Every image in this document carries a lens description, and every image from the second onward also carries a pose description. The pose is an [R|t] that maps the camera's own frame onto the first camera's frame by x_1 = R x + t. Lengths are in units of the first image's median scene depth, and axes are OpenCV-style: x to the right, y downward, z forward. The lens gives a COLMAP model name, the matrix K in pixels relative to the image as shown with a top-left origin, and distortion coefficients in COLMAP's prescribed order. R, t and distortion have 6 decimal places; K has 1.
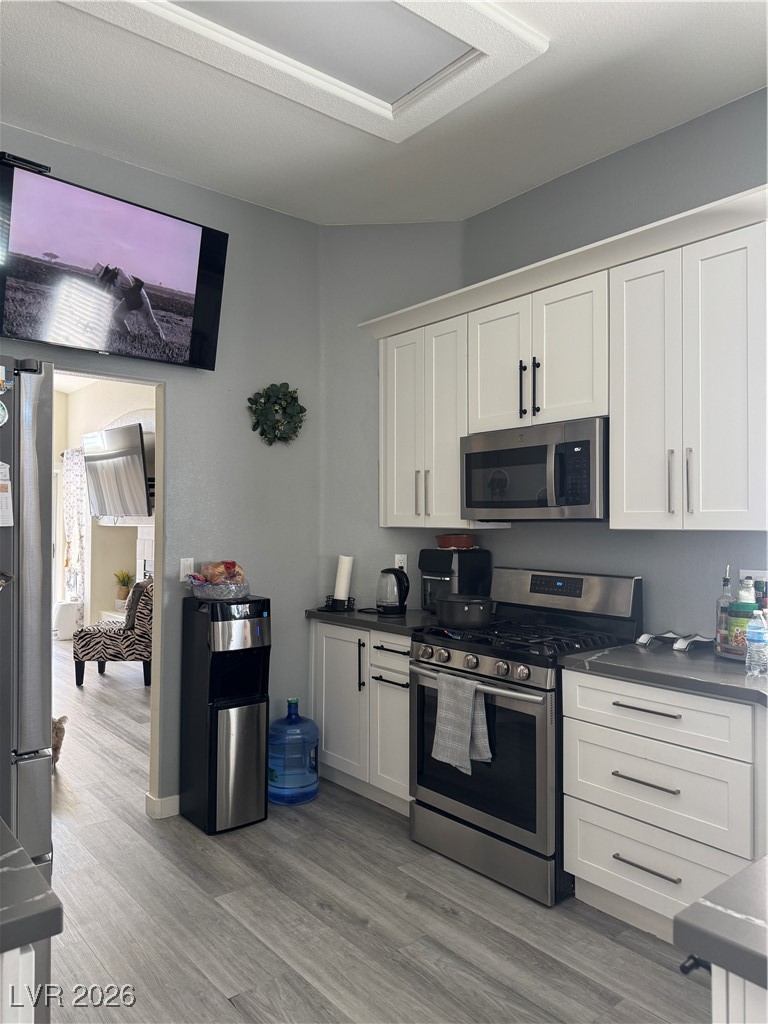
lens RADIAL K [[710.7, 0, 380.0], [0, 710.7, 517.5], [0, 0, 1]] dist [0.056832, -0.048578]
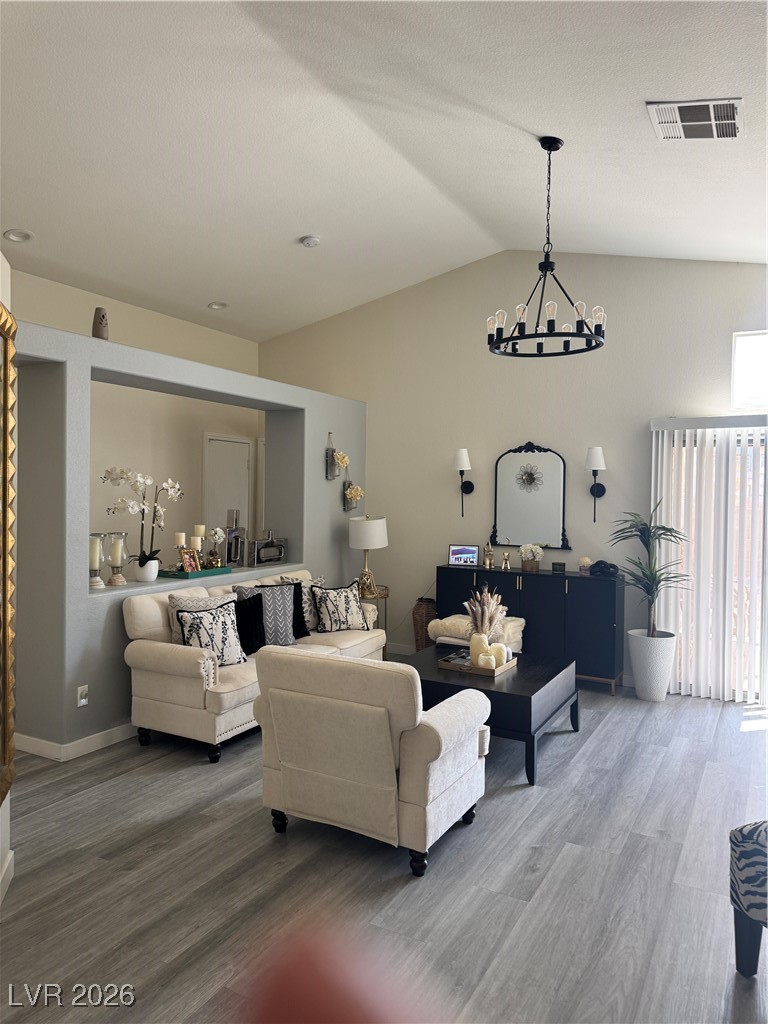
lens RADIAL K [[721.0, 0, 380.1], [0, 721.0, 507.3], [0, 0, 1]] dist [0.114297, -0.133310]
pose [[0.367043, 0.016308, -0.930061, -0.130856], [-0.003540, 0.999864, 0.016135, -0.018651], [0.930197, -0.002629, 0.367051, 0.678502]]
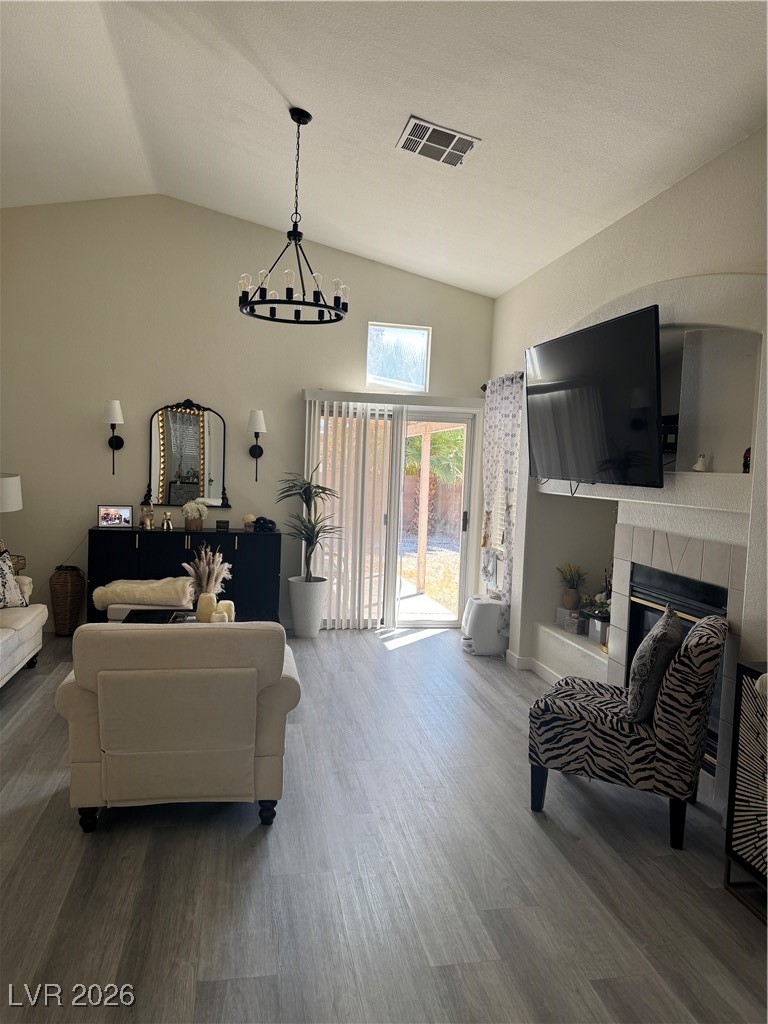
lens RADIAL K [[721.4, 0, 384.0], [0, 721.4, 512.0], [0, 0, 1]] dist [0.073053, -0.070047]
pose [[0.876735, 0.058576, -0.477394, -0.276234], [-0.030206, 0.997303, 0.066894, -0.014936], [0.480025, -0.044228, 0.876139, 0.490505]]
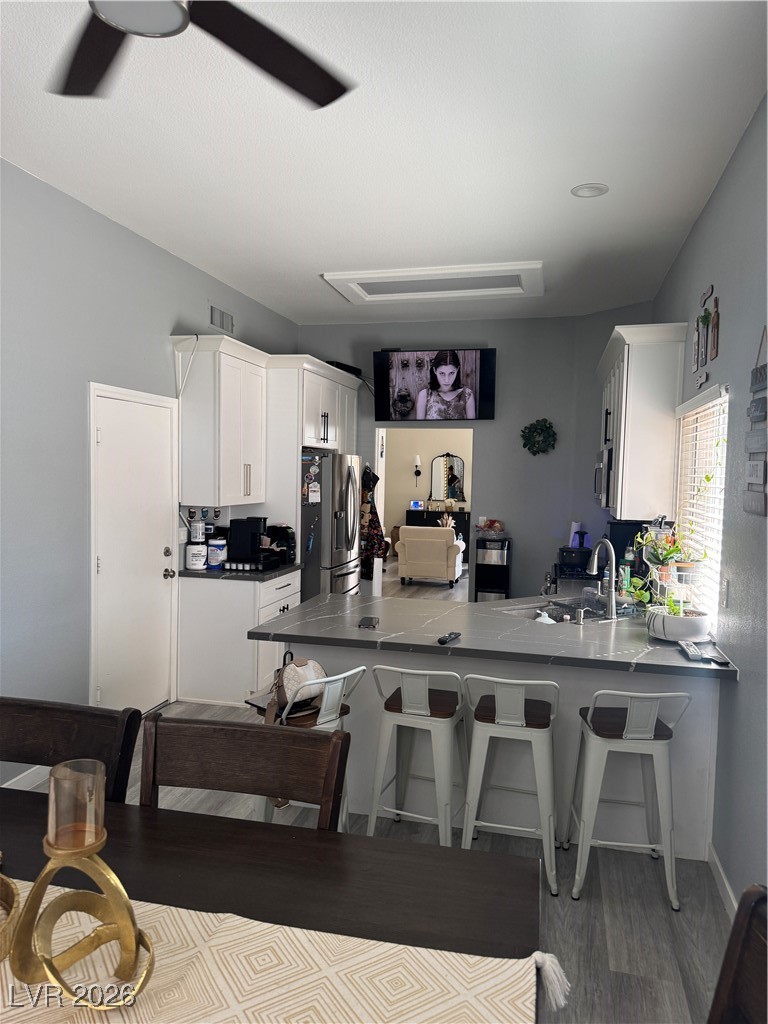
lens RADIAL K [[710.7, 0, 380.0], [0, 710.7, 517.5], [0, 0, 1]] dist [0.056832, -0.048578]
pose [[0.590603, 0.056994, -0.804947, 0.646629], [-0.007729, 0.997856, 0.064982, -0.036922], [0.806926, -0.032158, 0.589777, -0.217575]]
